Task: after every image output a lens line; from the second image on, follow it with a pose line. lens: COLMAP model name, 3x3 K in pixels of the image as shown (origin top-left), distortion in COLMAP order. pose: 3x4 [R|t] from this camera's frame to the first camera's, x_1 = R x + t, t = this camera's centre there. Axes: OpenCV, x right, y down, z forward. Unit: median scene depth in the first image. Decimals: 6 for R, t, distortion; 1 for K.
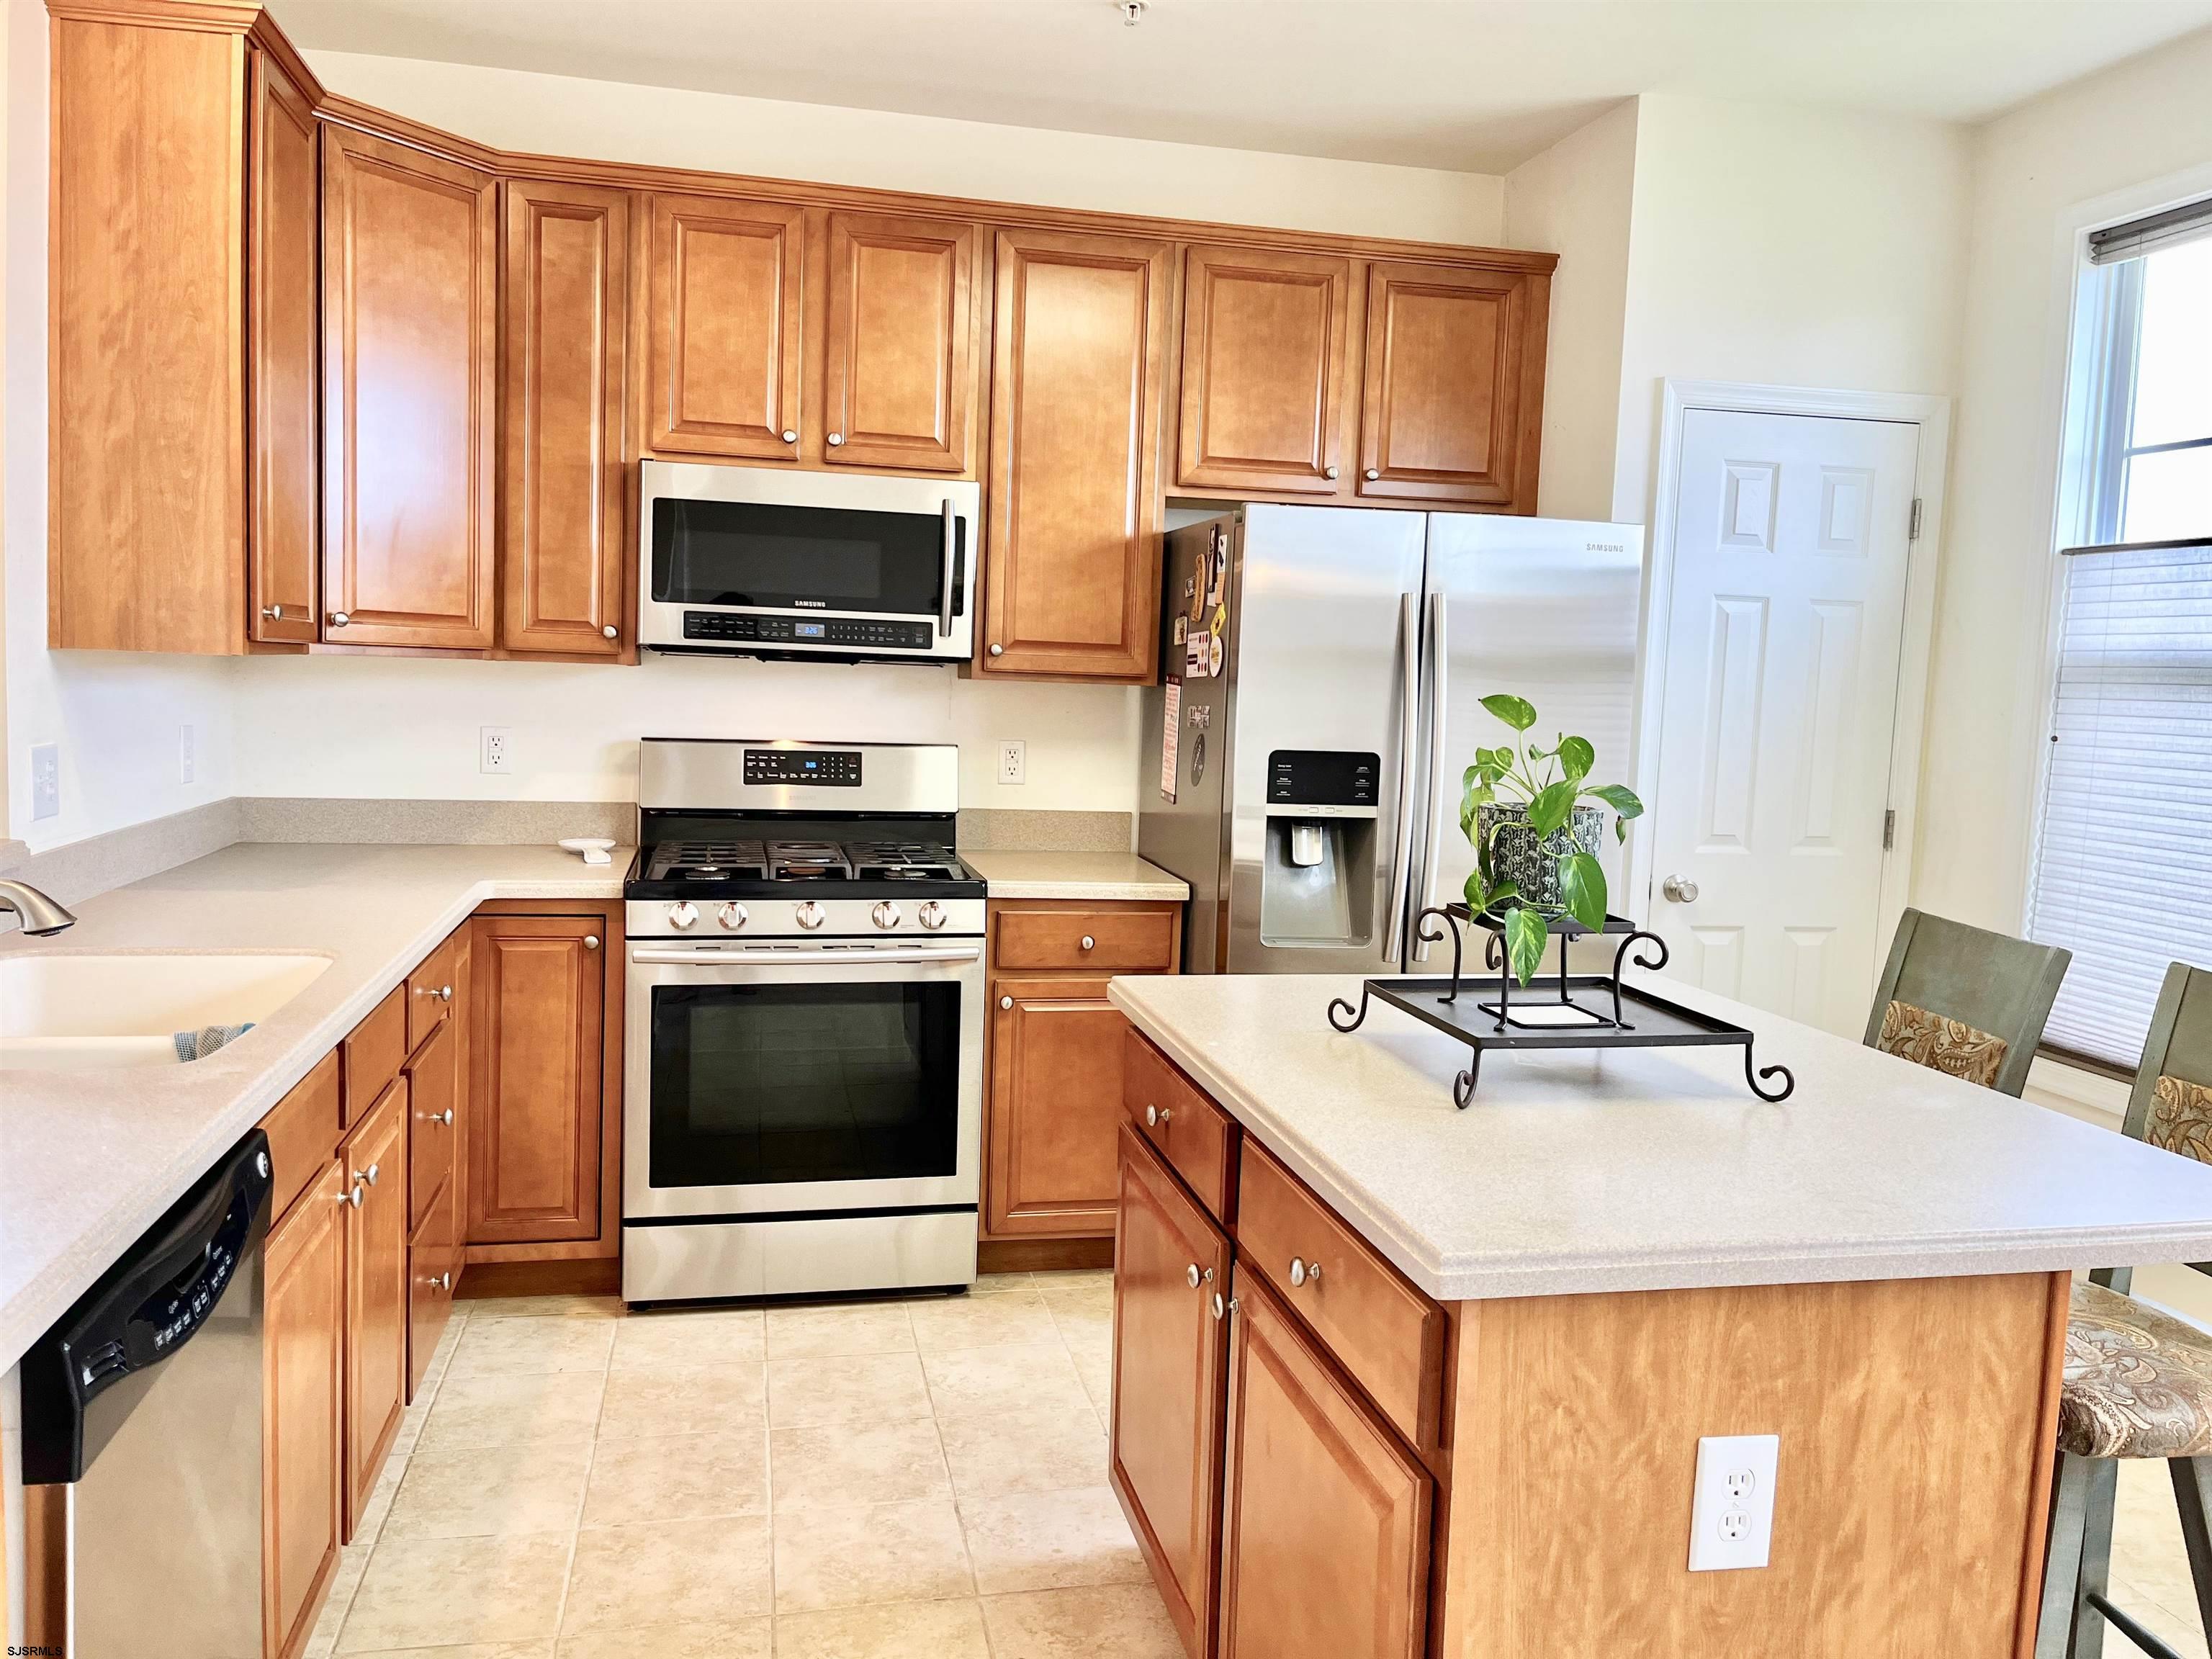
lens RADIAL K [[1670.0, 0, 1097.6], [0, 1670.0, 816.3], [0, 0, 1]] dist [0.064306, -0.088091]
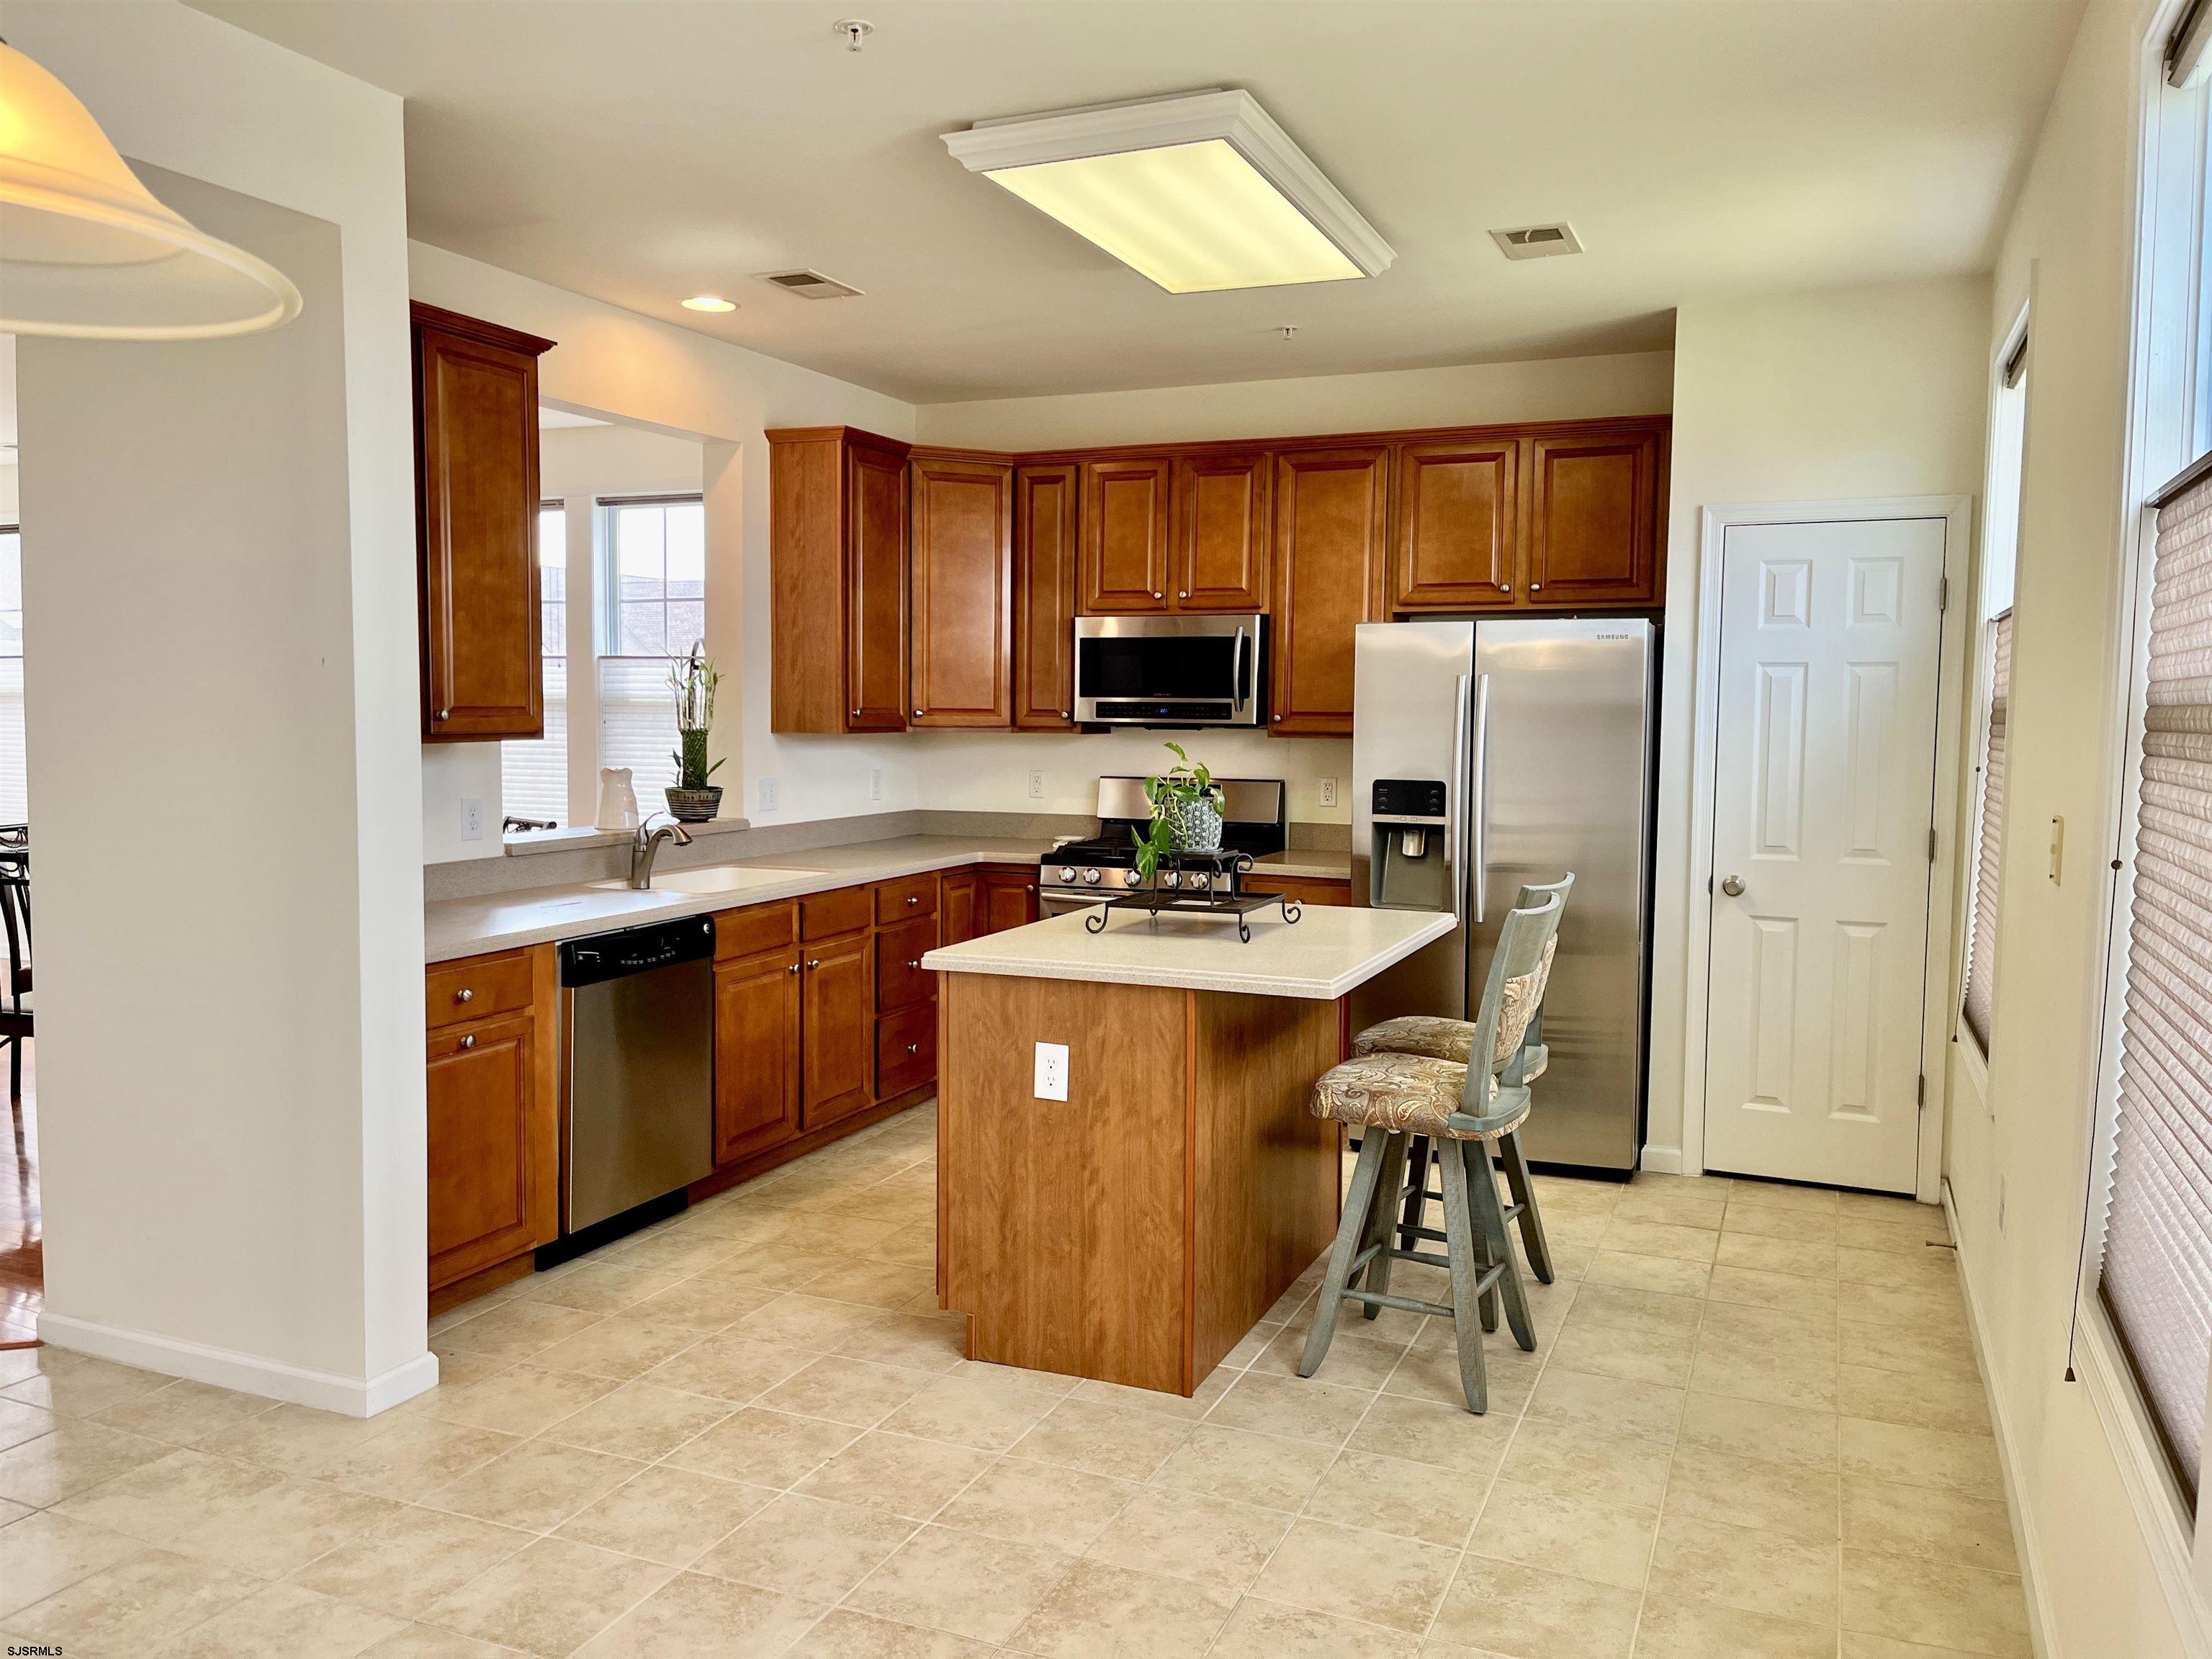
lens RADIAL K [[1670.0, 0, 1119.3], [0, 1670.0, 834.5], [0, 0, 1]] dist [0.064306, -0.088091]
pose [[0.816540, 0.013958, -0.577120, 0.800746], [-0.030227, 0.999370, -0.018596, 0.046907], [0.576497, 0.032629, 0.816448, -0.399074]]
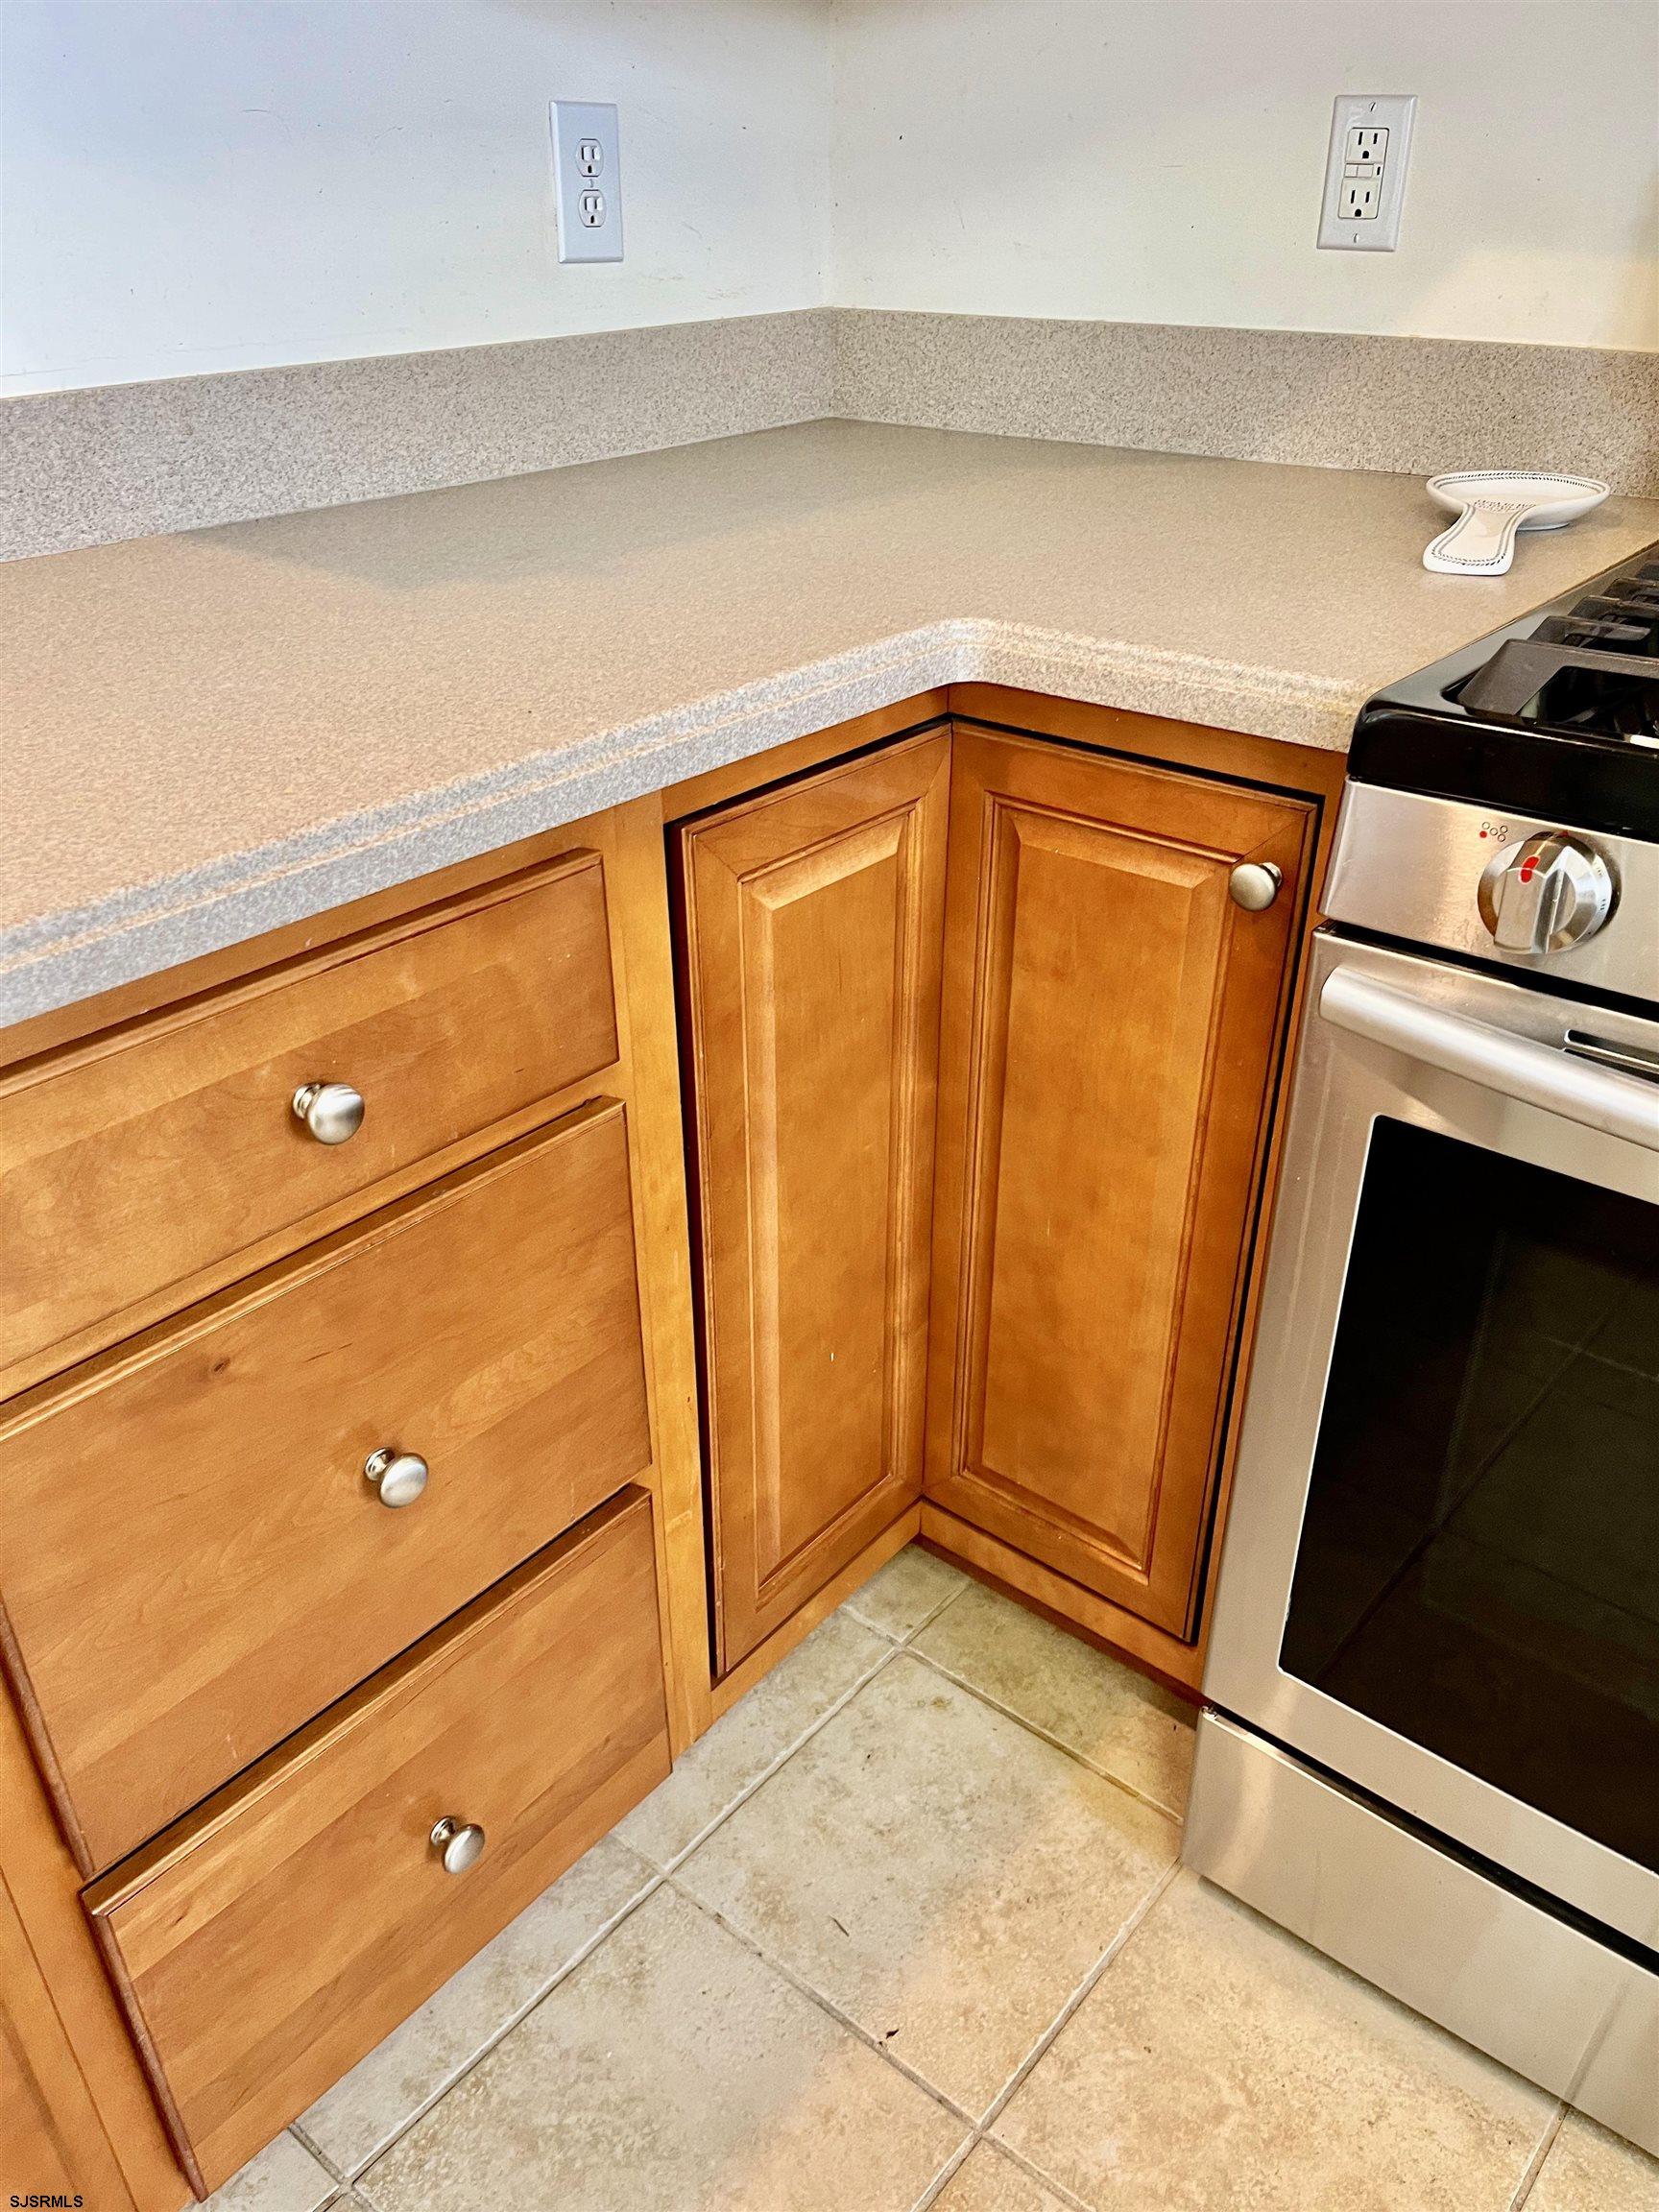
lens RADIAL K [[1670.0, 0, 830.2], [0, 1670.0, 1115.2], [0, 0, 1]] dist [0.064306, -0.088091]
pose [[0.613100, 0.358821, -0.703815, -0.129199], [-0.042102, 0.904474, 0.424447, -0.008723], [0.788883, -0.230597, 0.569640, 0.768925]]
